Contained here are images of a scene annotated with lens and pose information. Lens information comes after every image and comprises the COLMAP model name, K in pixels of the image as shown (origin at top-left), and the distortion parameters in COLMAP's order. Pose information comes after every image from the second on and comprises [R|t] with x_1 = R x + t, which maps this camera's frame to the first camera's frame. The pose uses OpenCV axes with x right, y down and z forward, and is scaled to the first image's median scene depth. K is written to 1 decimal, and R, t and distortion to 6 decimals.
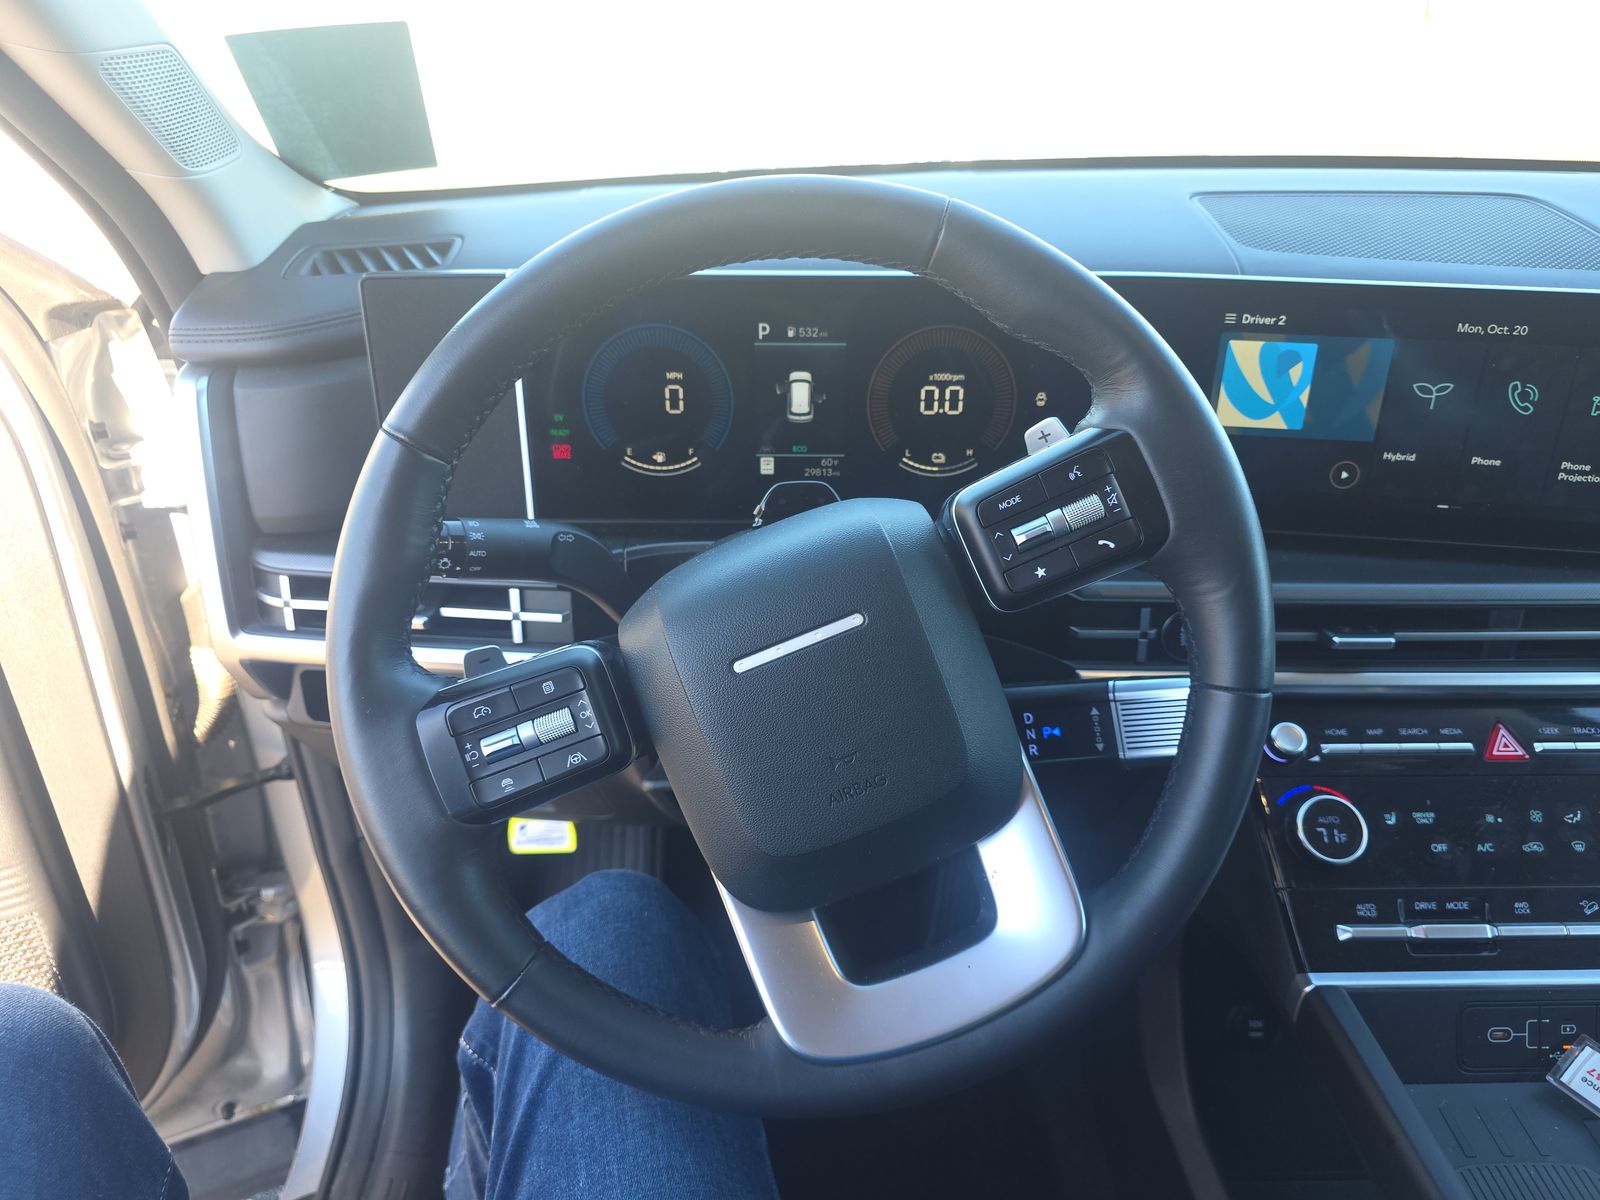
lens RADIAL K [[1078.7, 0, 809.7], [0, 1078.7, 603.9], [0, 0, 1]] dist [-0.001512, -0.004153]
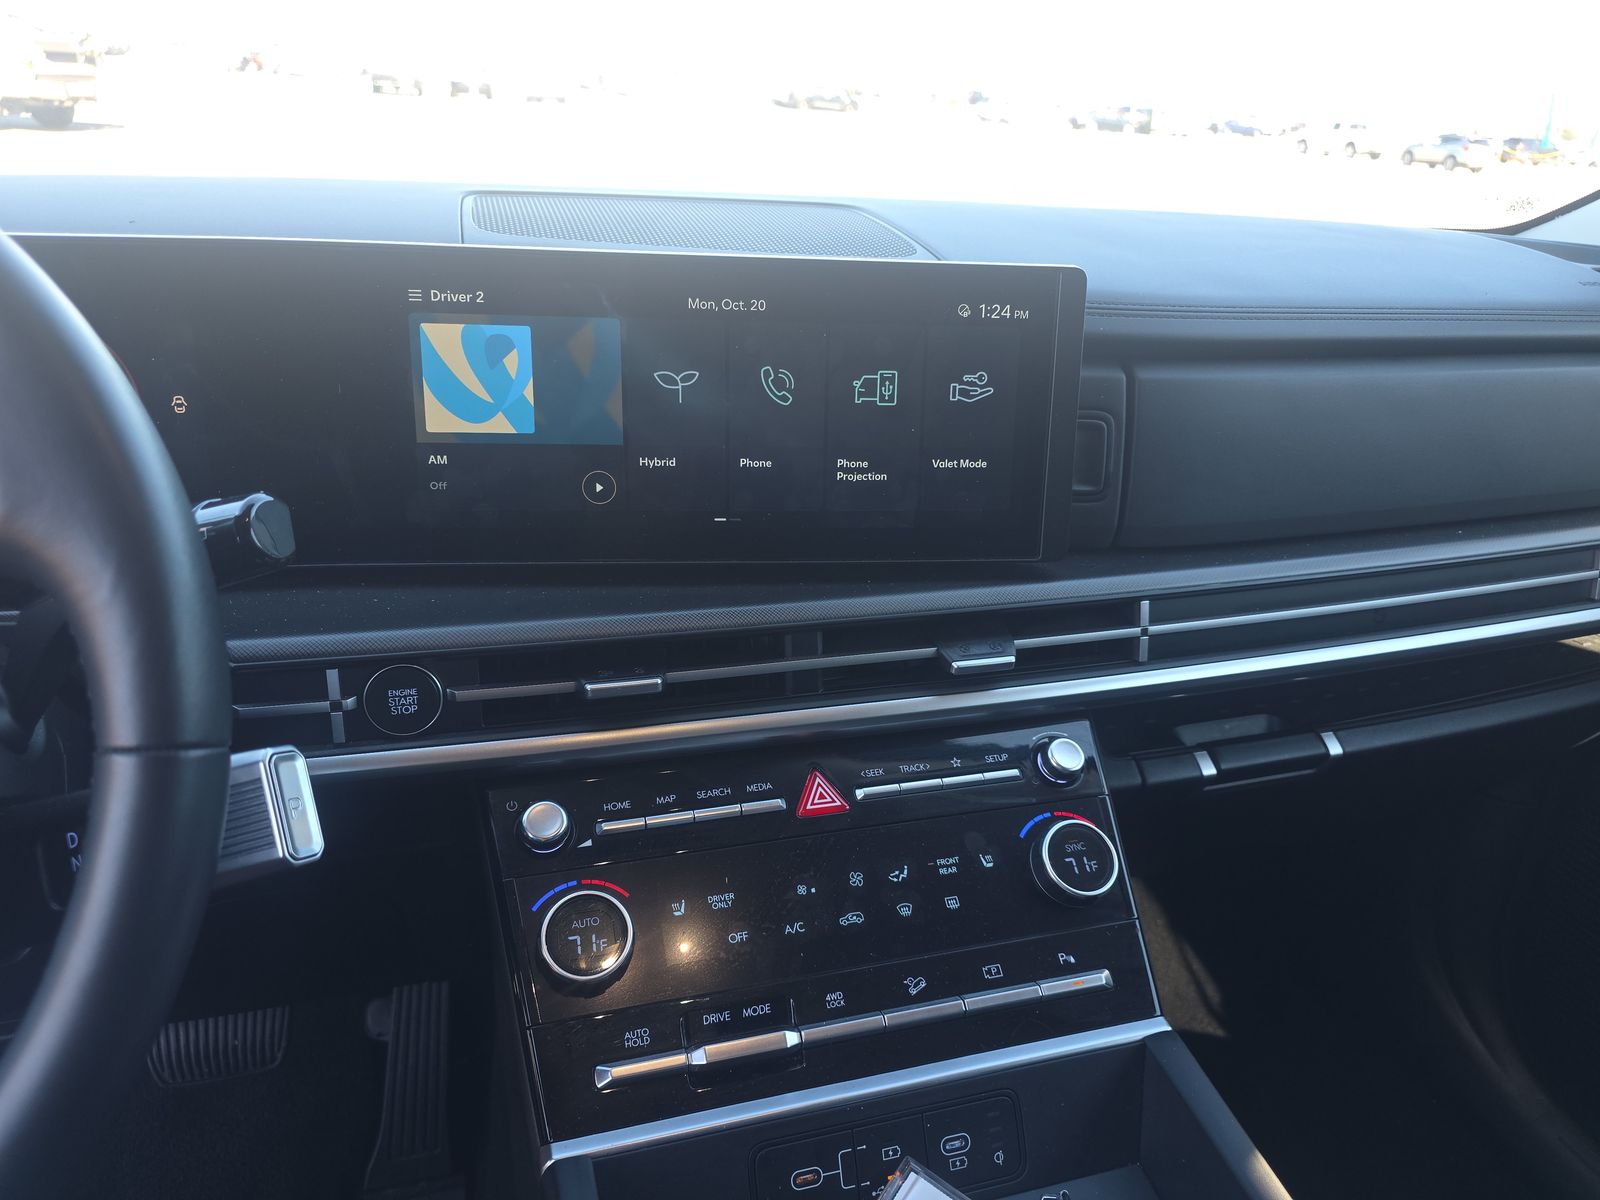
lens RADIAL K [[1041.5, 0, 797.4], [0, 1041.5, 603.4], [0, 0, 1]] dist [0.017262, -0.011043]
pose [[0.961073, -0.070028, 0.267274, 0.450395], [0.103421, 0.988201, -0.112970, 0.077285], [-0.256209, 0.136214, 0.956976, 0.228618]]
